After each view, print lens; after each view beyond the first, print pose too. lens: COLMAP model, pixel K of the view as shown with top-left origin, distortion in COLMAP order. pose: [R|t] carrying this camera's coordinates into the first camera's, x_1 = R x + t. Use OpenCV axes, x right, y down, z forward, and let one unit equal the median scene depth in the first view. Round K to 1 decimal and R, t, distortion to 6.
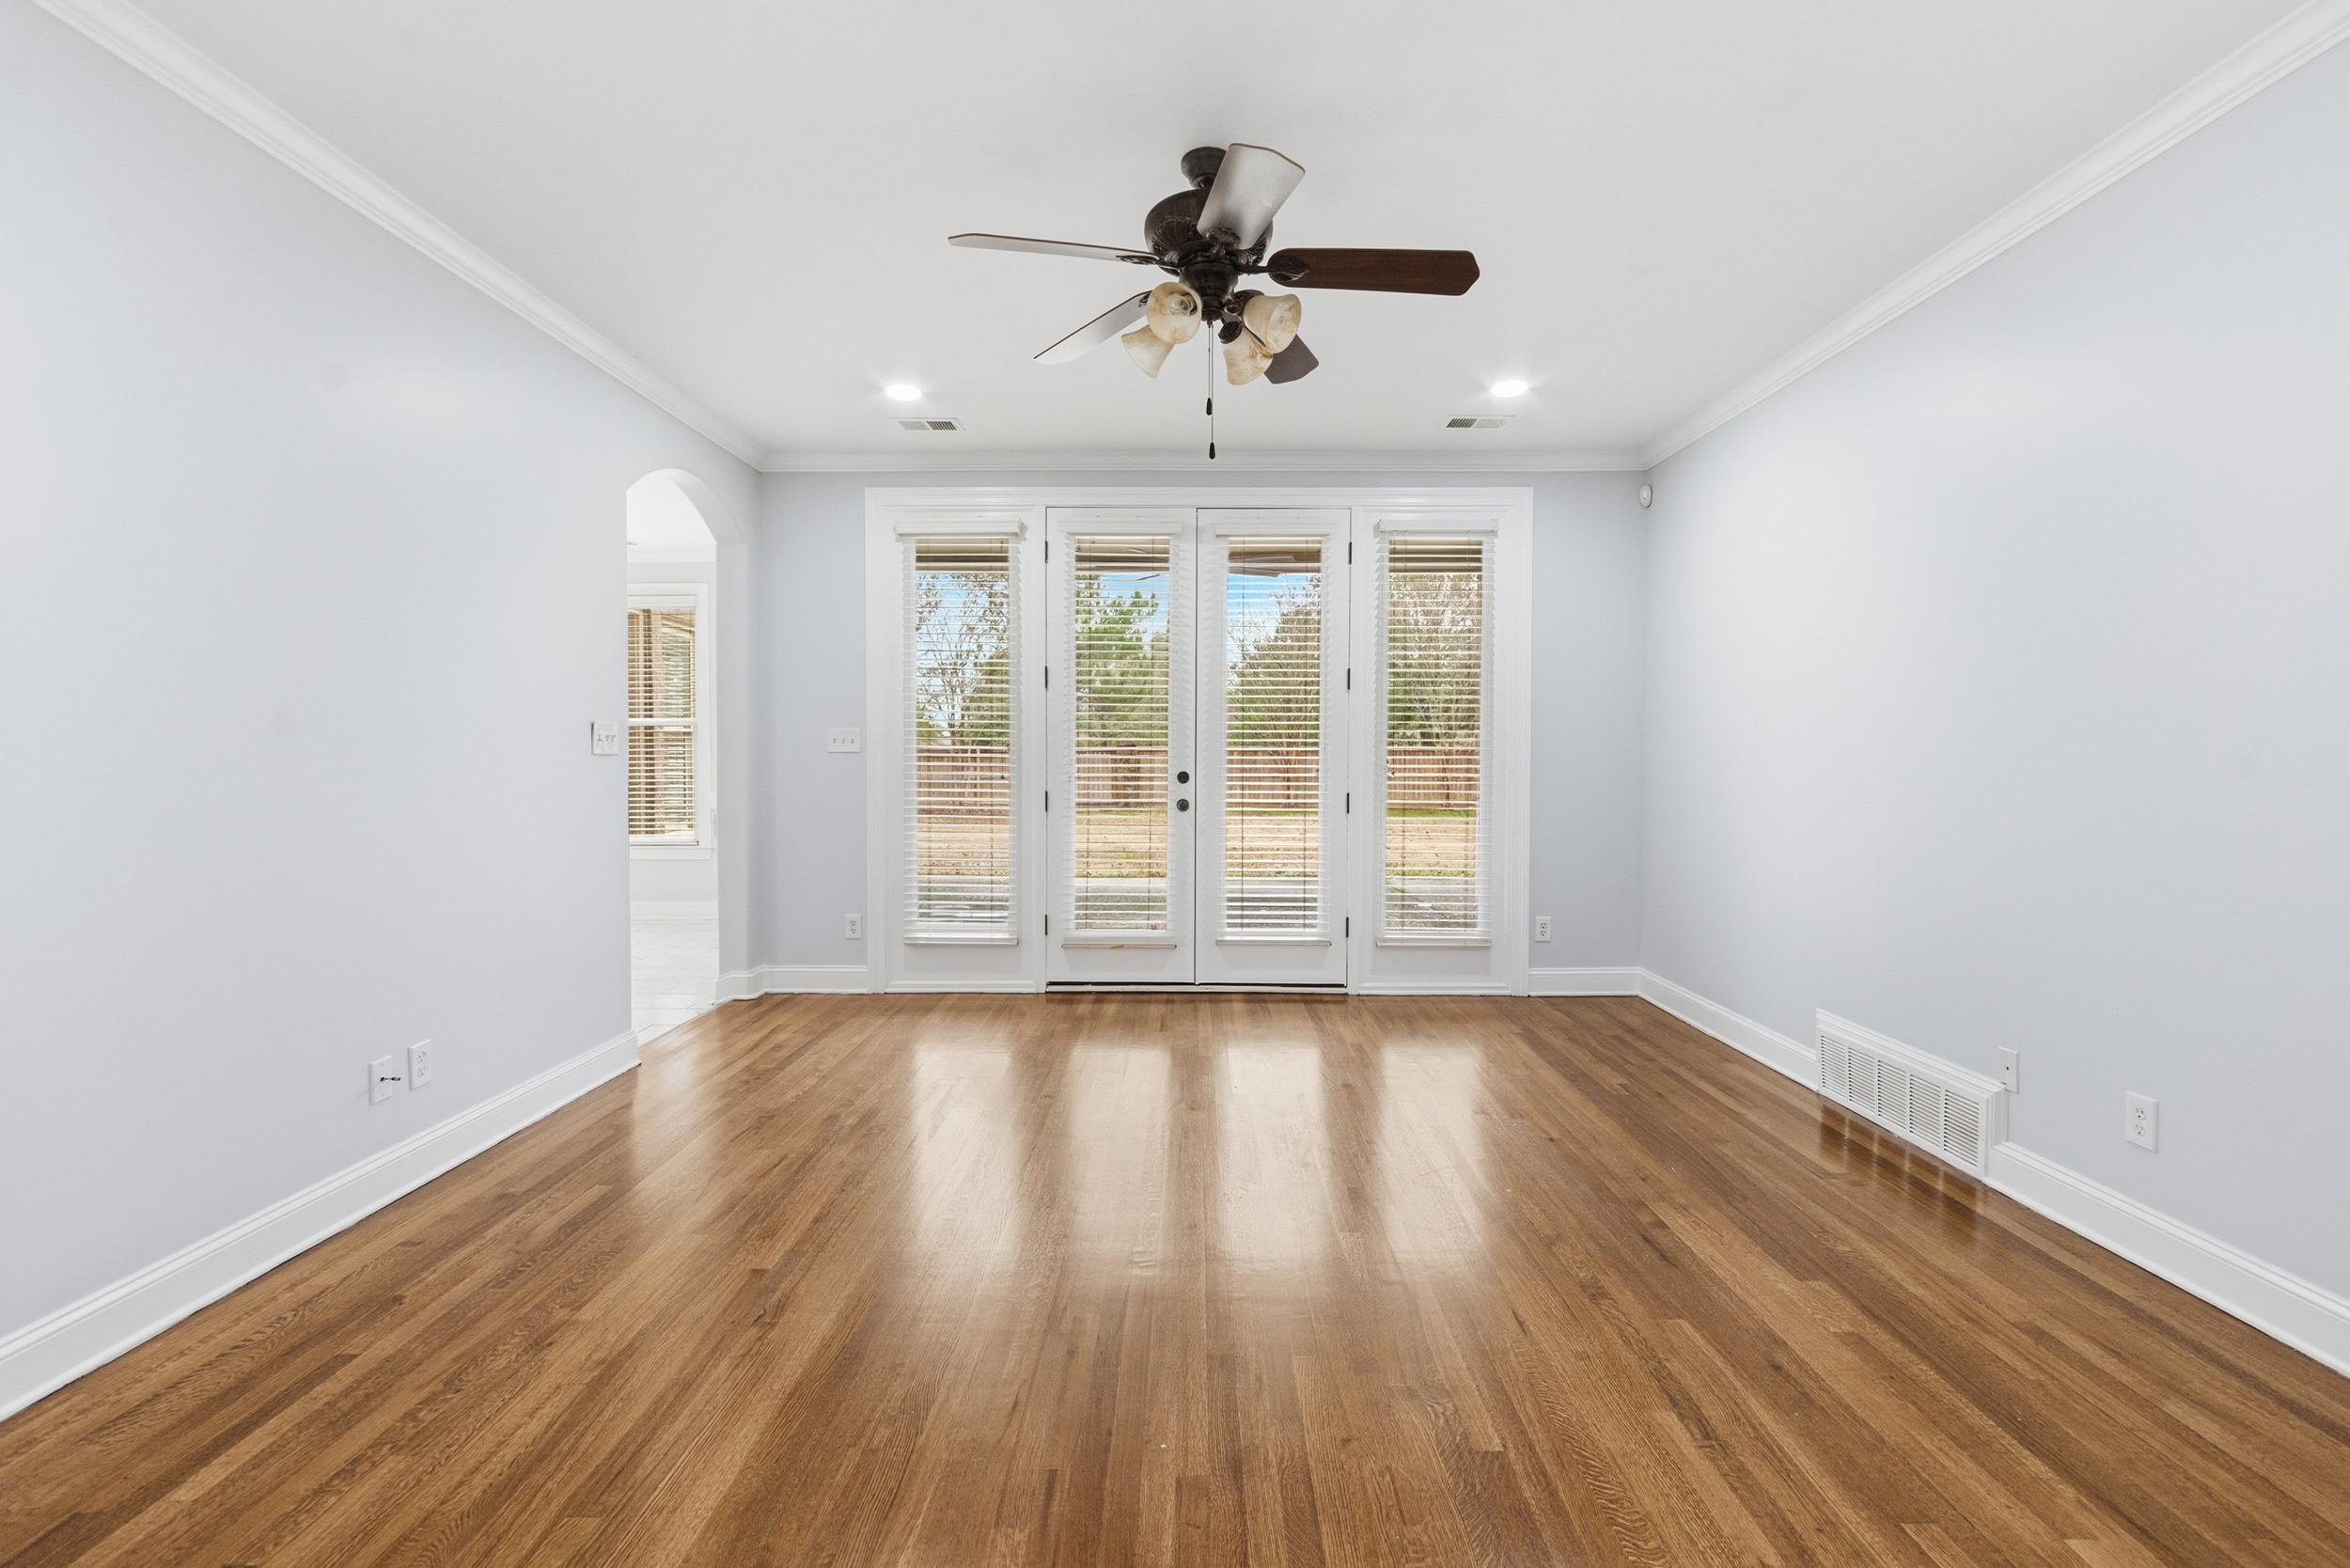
lens RADIAL K [[1065.3, 0, 1175.7], [0, 1065.3, 787.2], [0, 0, 1]] dist [0.001590, 0.000779]
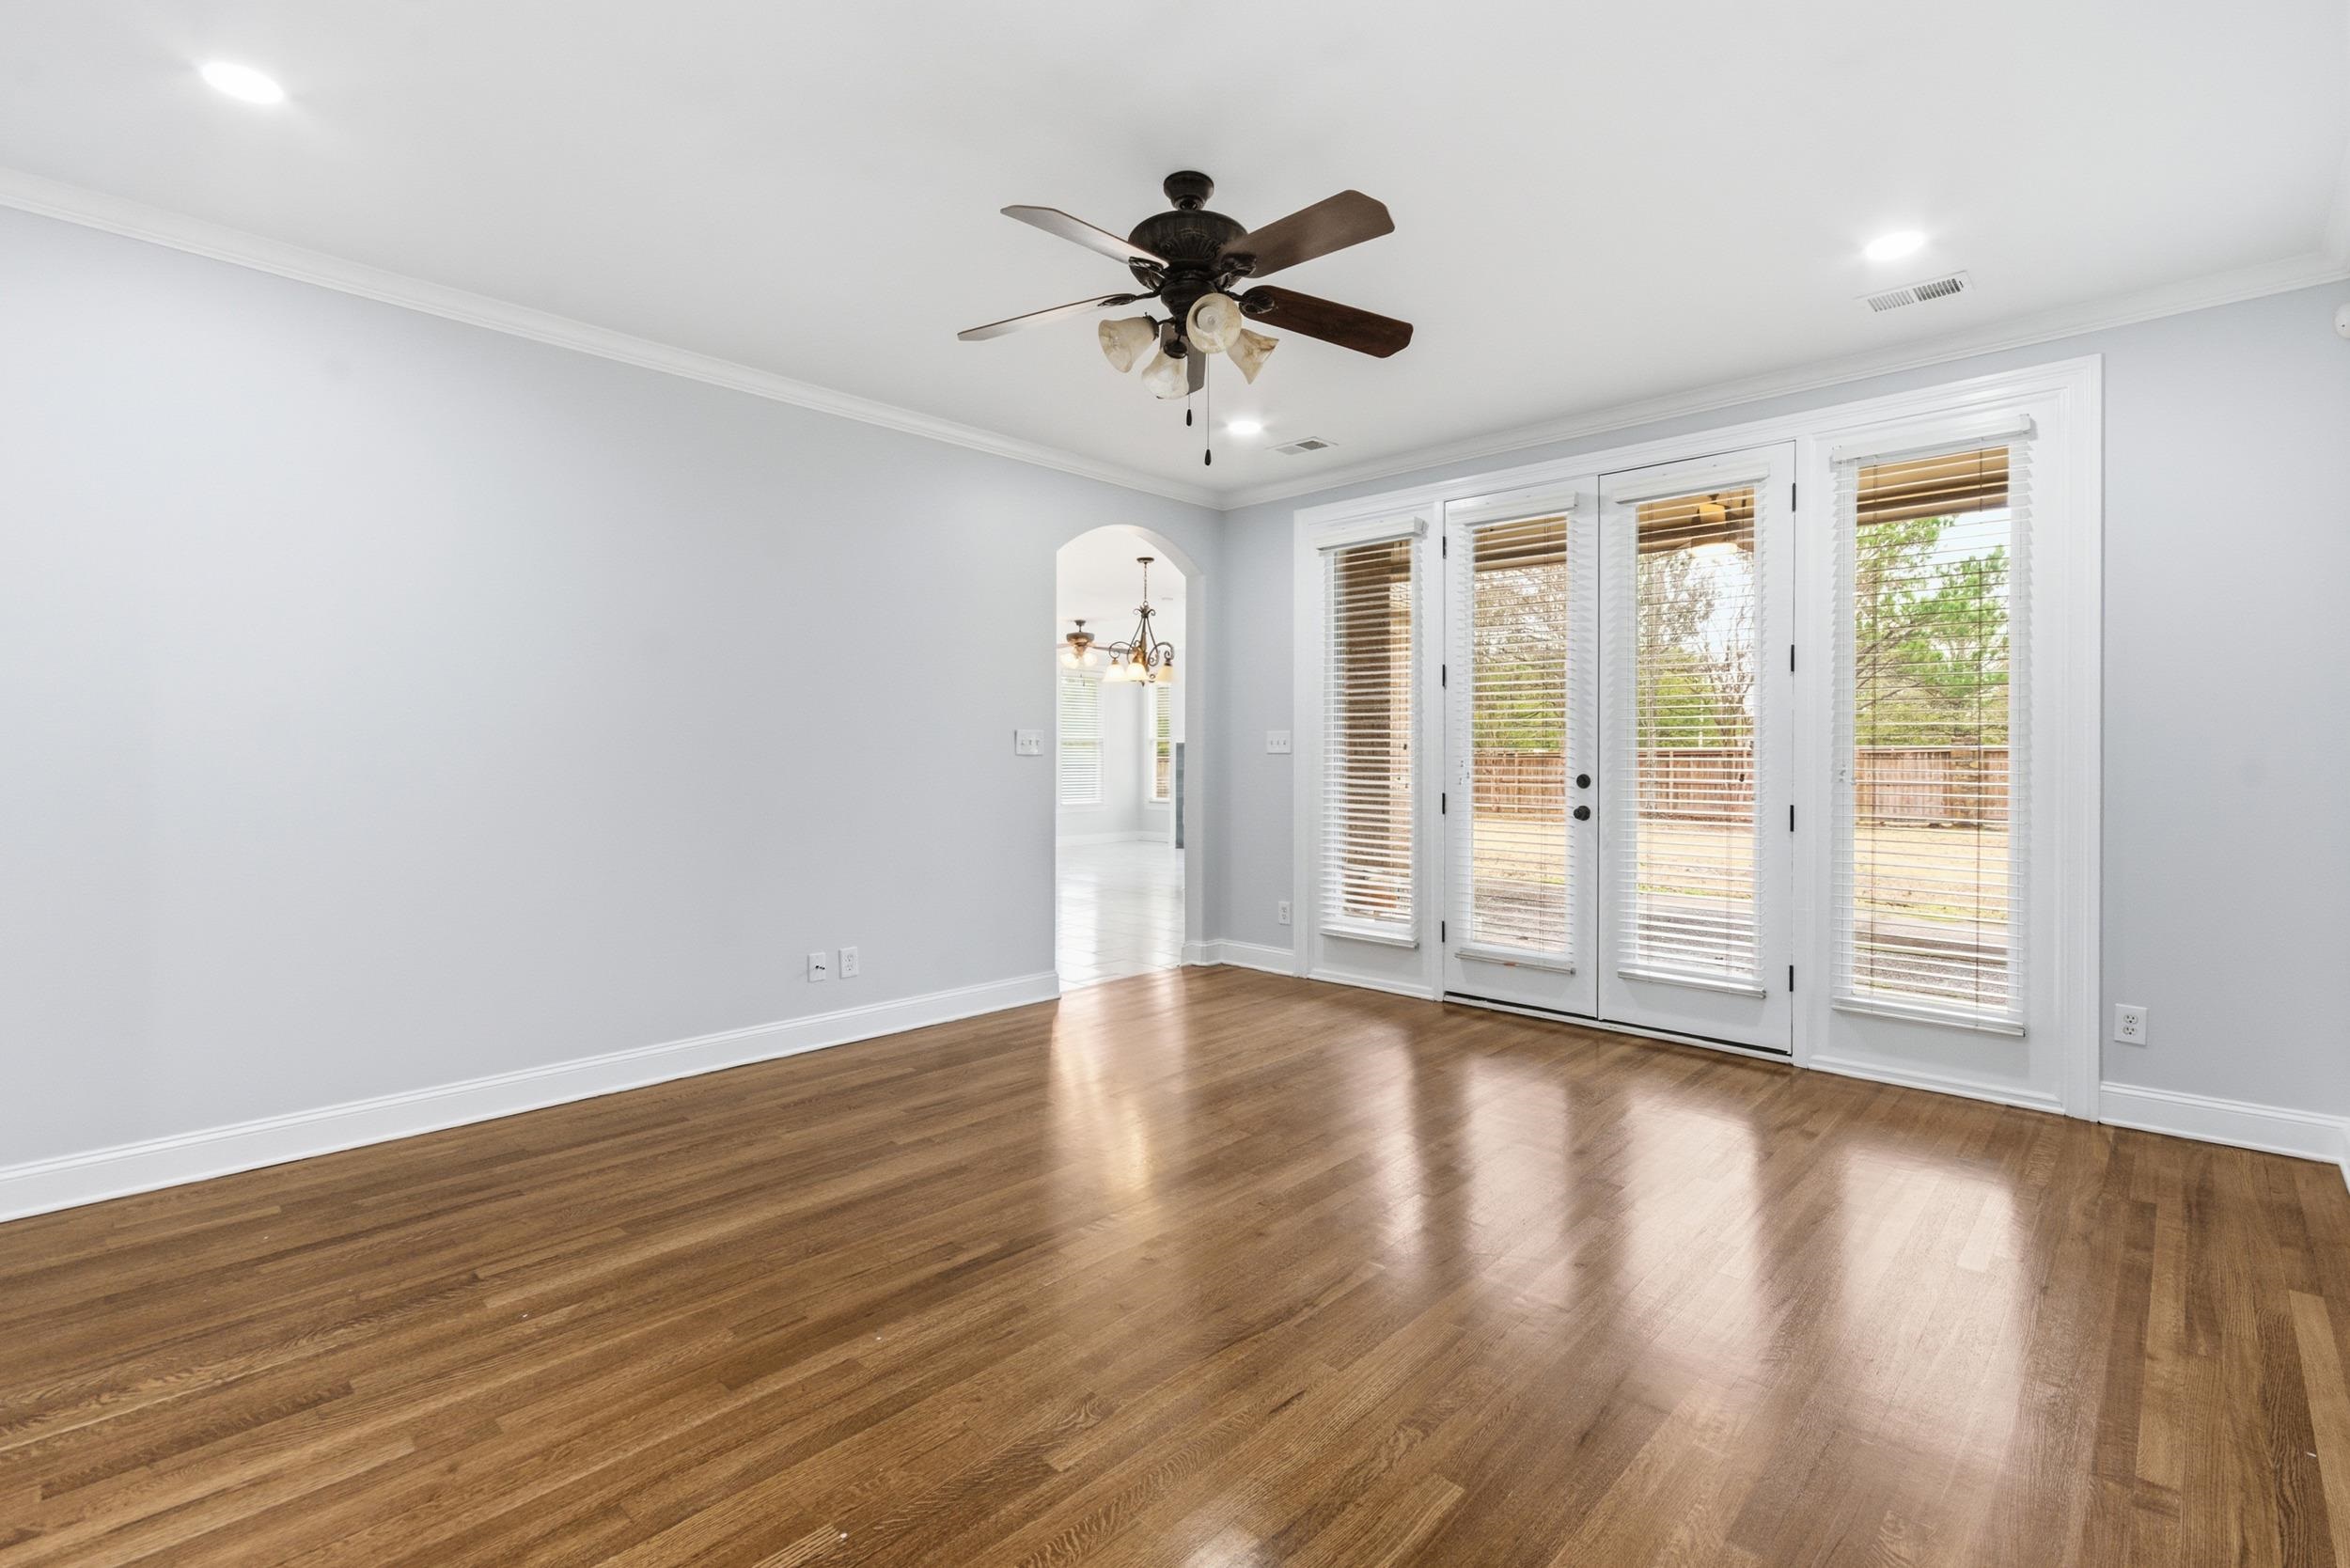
lens RADIAL K [[1065.3, 0, 1162.0], [0, 1065.3, 769.0], [0, 0, 1]] dist [0.001590, 0.000779]
pose [[0.728763, 0.009175, -0.684704, 0.358560], [-0.022260, 0.999699, -0.010296, -0.002738], [0.684404, 0.022745, 0.728748, 0.119159]]
